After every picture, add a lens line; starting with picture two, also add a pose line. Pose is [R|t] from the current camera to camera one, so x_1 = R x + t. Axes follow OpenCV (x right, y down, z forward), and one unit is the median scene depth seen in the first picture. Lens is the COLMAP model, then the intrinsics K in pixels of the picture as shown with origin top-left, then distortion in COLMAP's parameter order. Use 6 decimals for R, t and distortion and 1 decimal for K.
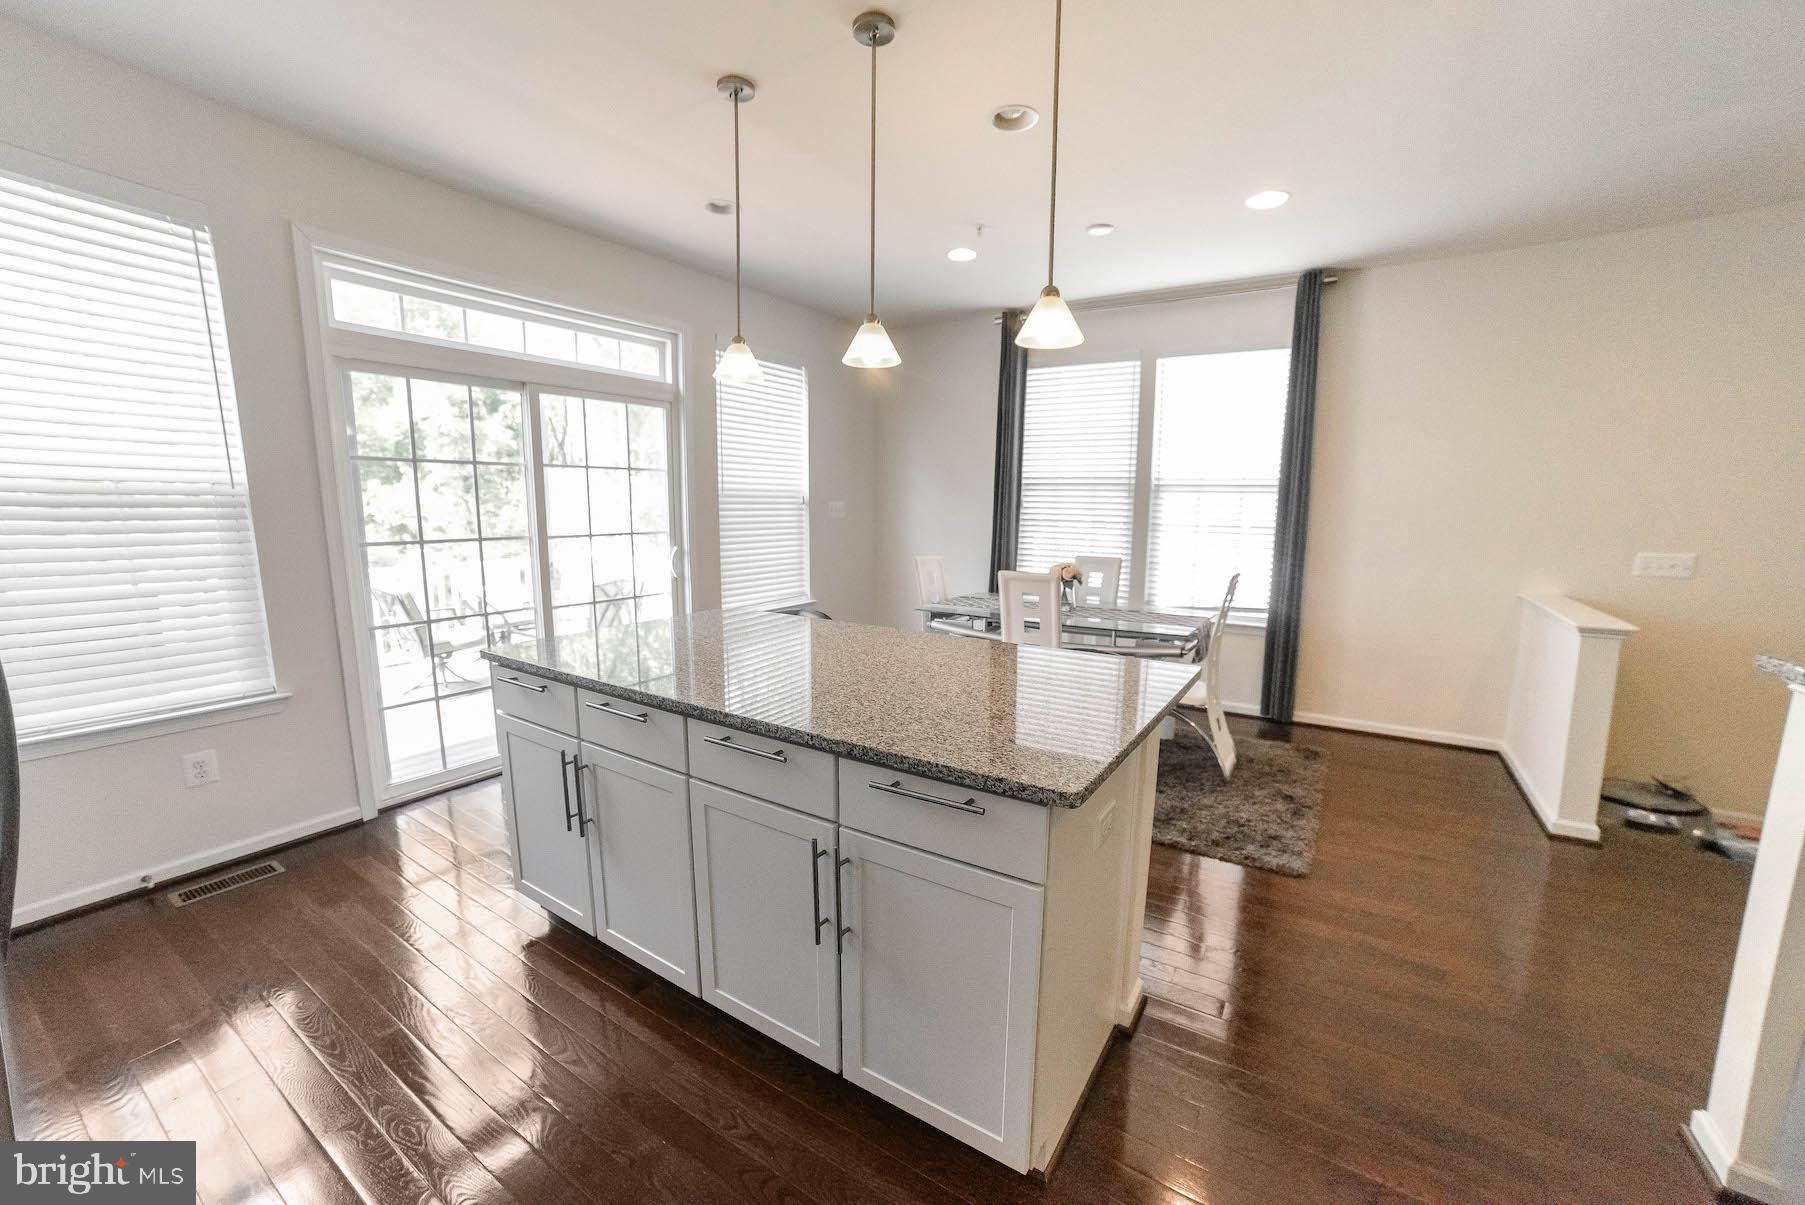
lens RADIAL K [[707.5, 0, 907.8], [0, 707.5, 602.1], [0, 0, 1]] dist [-0.026539, -0.000036]
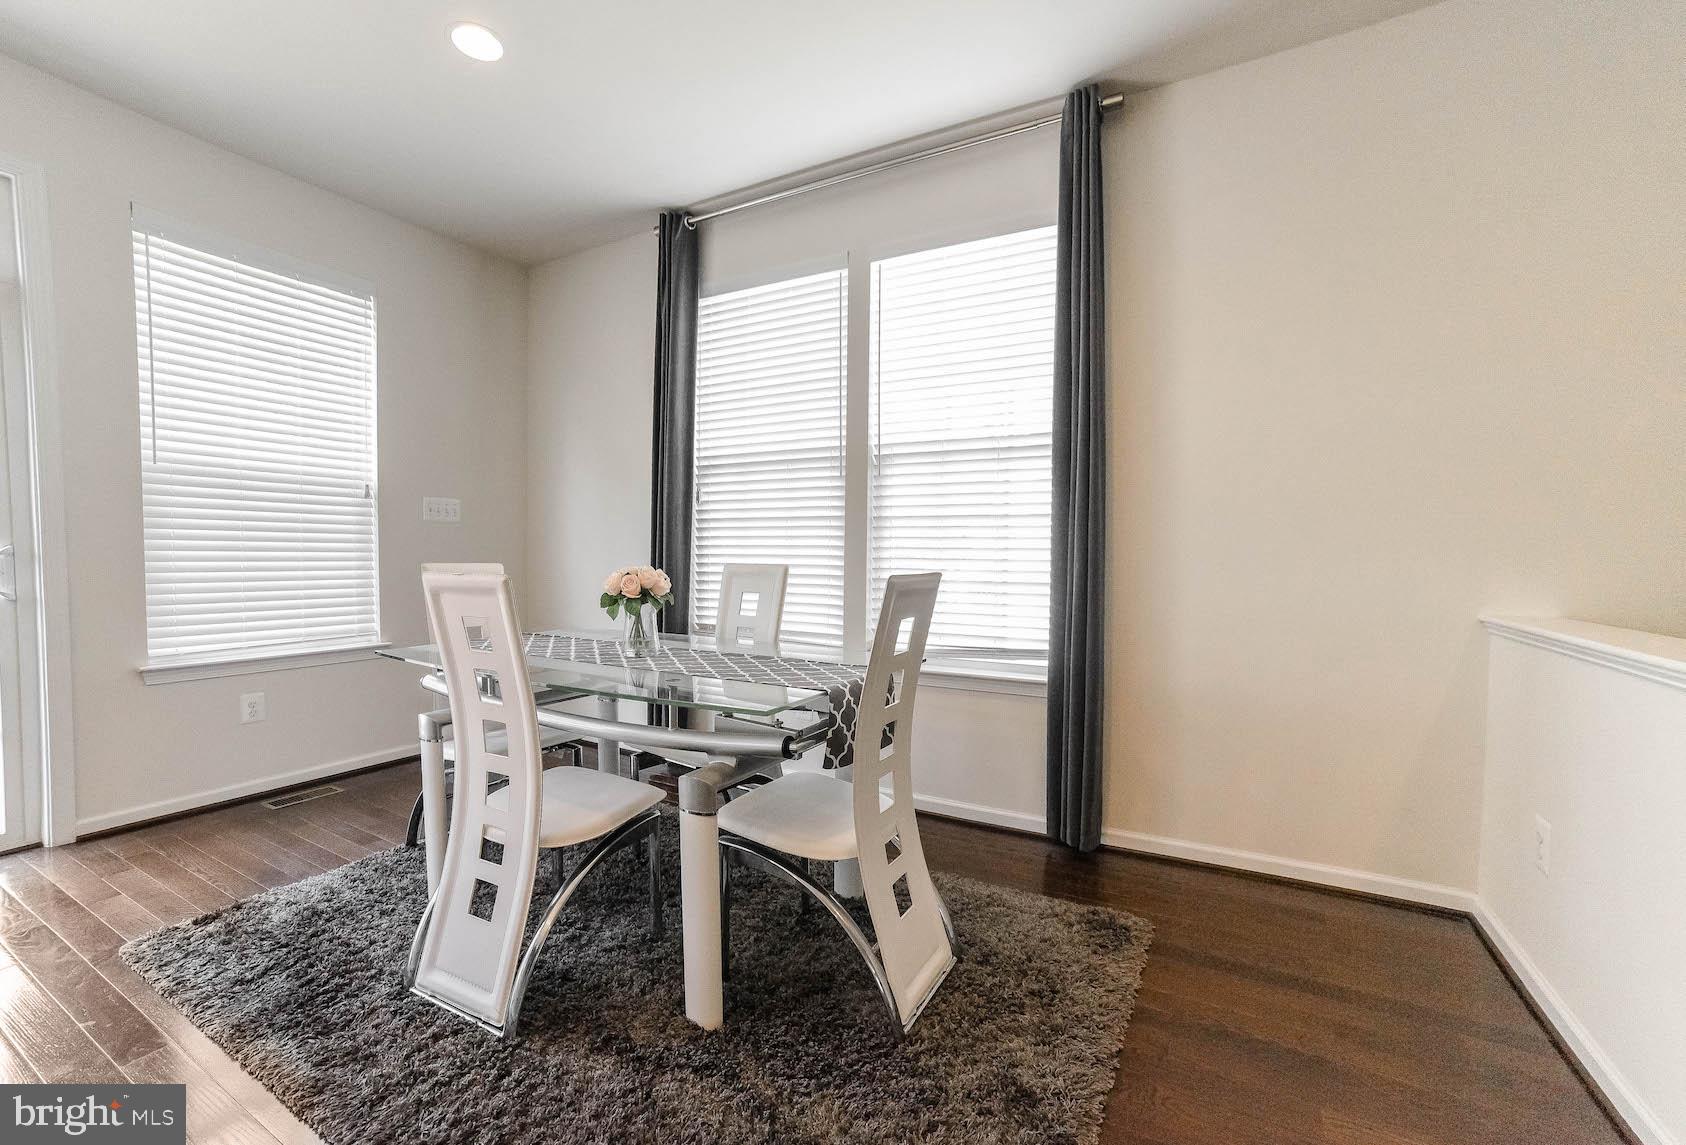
lens RADIAL K [[706.4, 0, 843.0], [0, 706.4, 572.5], [0, 0, 1]] dist [-0.001356, -0.000077]
pose [[0.998850, -0.008056, 0.047257, 0.310786], [0.013054, 0.994235, -0.106427, 0.004575], [-0.046127, 0.106922, 0.993197, 0.407873]]
